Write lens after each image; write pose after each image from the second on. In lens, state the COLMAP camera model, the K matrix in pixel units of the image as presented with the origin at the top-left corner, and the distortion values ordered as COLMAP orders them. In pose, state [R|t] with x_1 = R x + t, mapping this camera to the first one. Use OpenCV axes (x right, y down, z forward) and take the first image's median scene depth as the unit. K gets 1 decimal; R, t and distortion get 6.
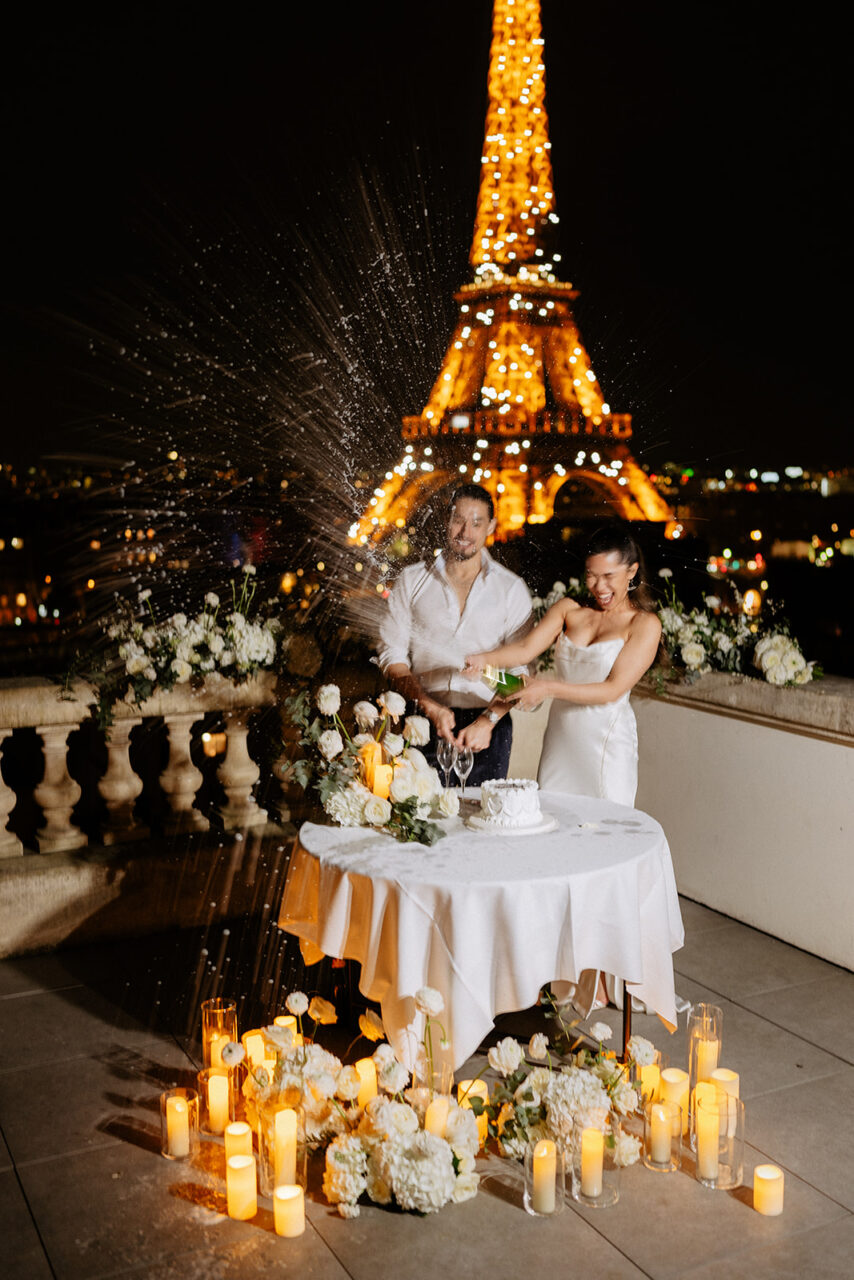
lens RADIAL K [[1254.8, 0, 427.0], [0, 1254.8, 640.0], [0, 0, 1]] dist [-0.008802, -0.009253]
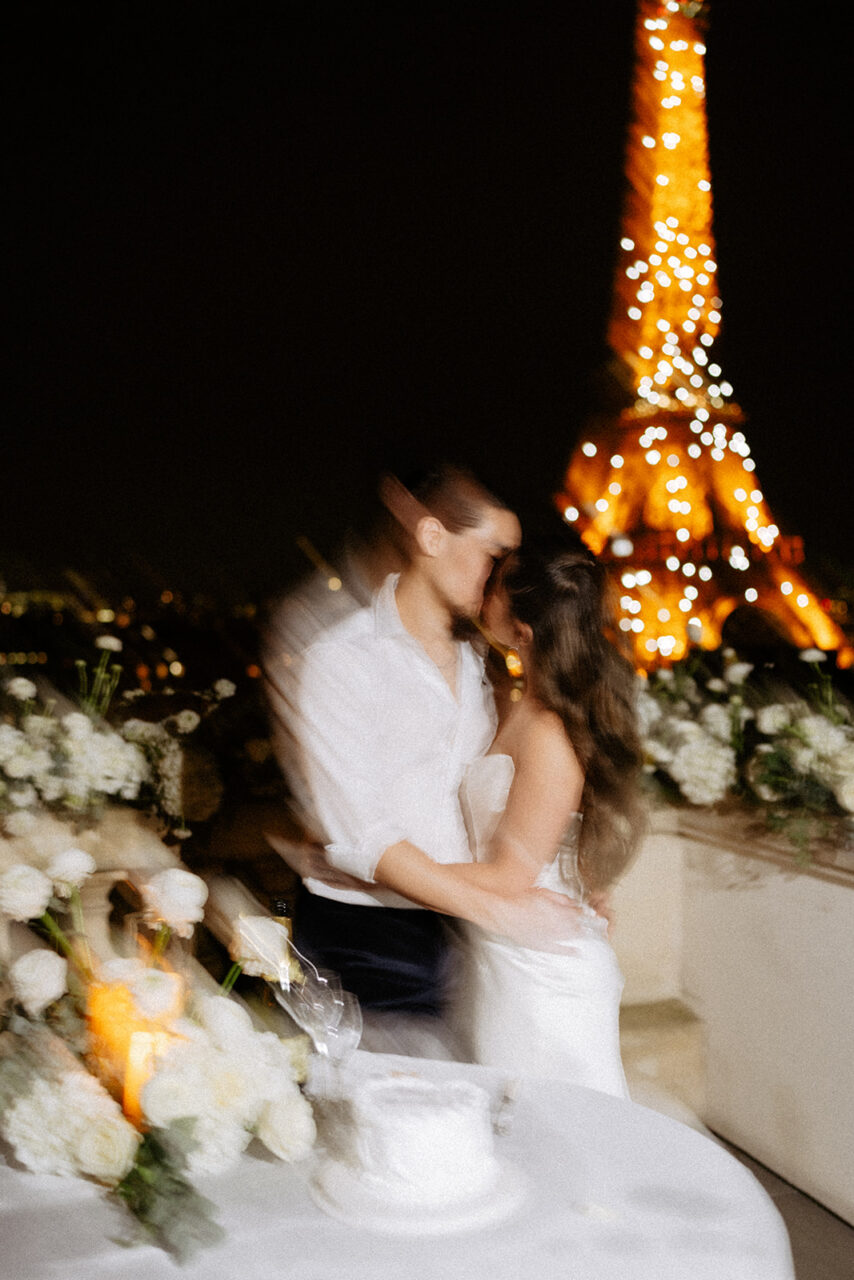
lens RADIAL K [[1254.8, 0, 427.0], [0, 1254.8, 640.0], [0, 0, 1]] dist [-0.008802, -0.009253]
pose [[0.990970, 0.002068, -0.134071, 0.096672], [-0.015976, 0.994580, -0.102743, 0.002788], [0.133132, 0.103957, 0.985631, 0.423280]]
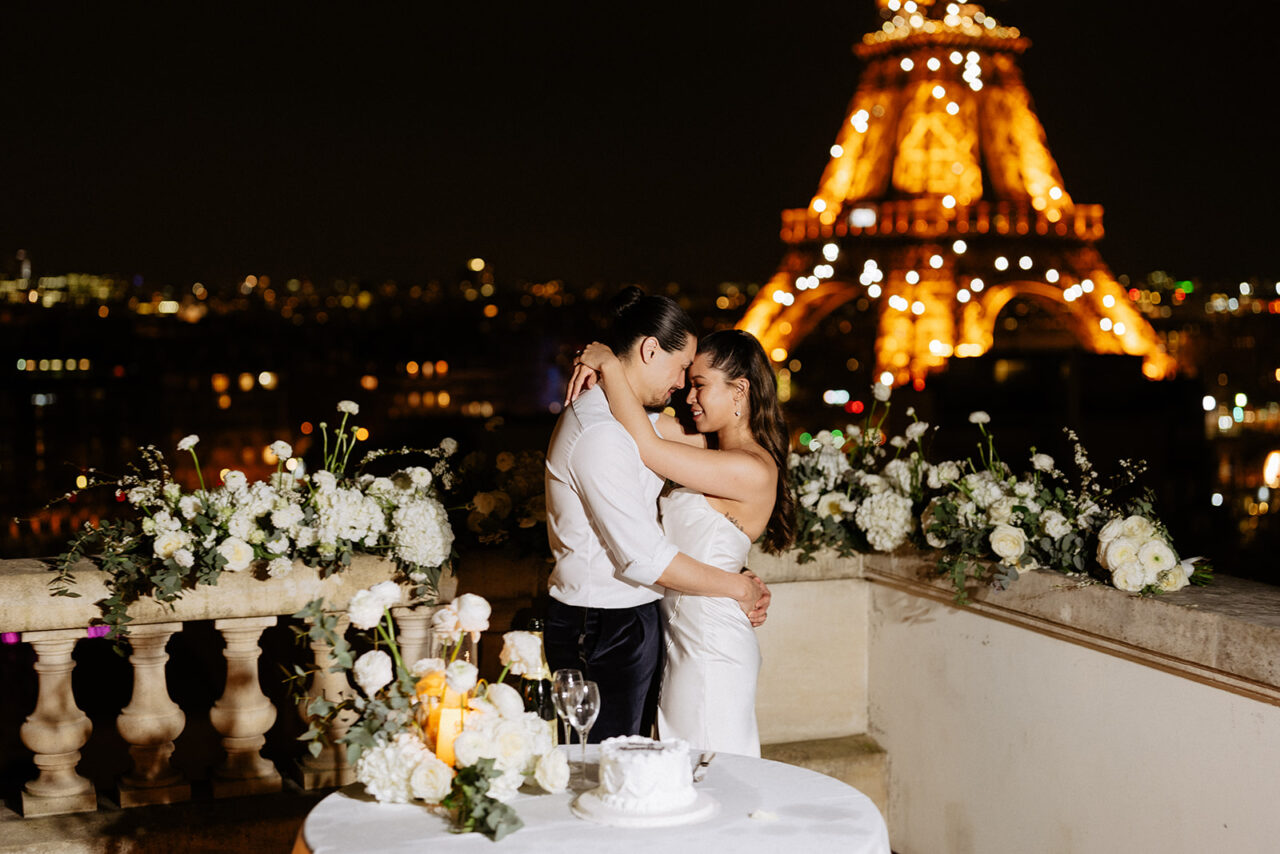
lens RADIAL K [[1699.9, 0, 638.6], [0, 1699.9, 400.8], [0, 0, 1]] dist [-0.010772, -0.021184]
pose [[0.993825, 0.007200, -0.110724, 0.119851], [-0.014511, 0.997756, -0.065357, -0.001511], [0.110005, 0.066560, 0.991700, 0.102548]]
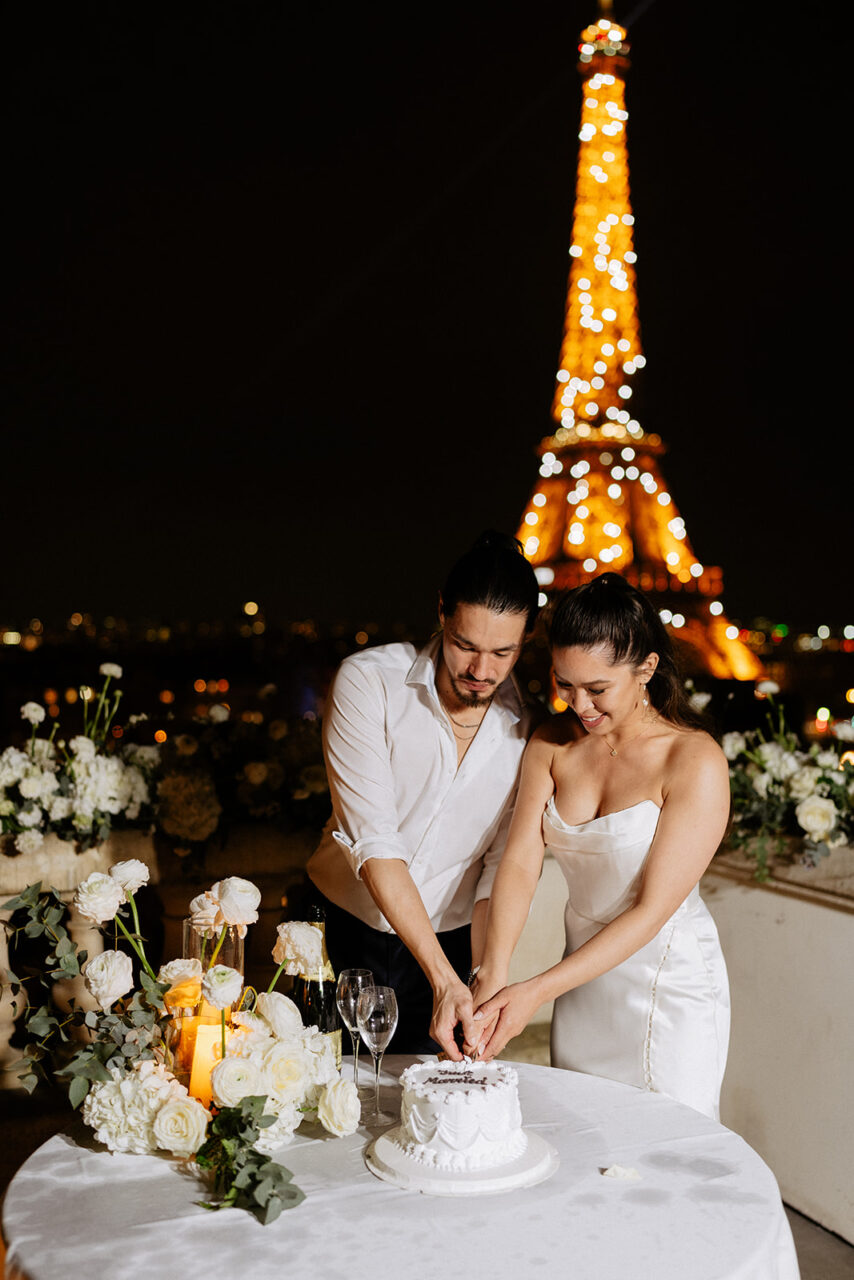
lens RADIAL K [[1269.9, 0, 436.1], [0, 1269.9, 653.4], [0, 0, 1]] dist [-0.021217, -0.013330]
pose [[0.998099, 0.010322, -0.060767, 0.064881], [-0.017231, 0.993298, -0.114290, 0.006660], [0.059180, 0.115120, 0.991587, 0.372777]]
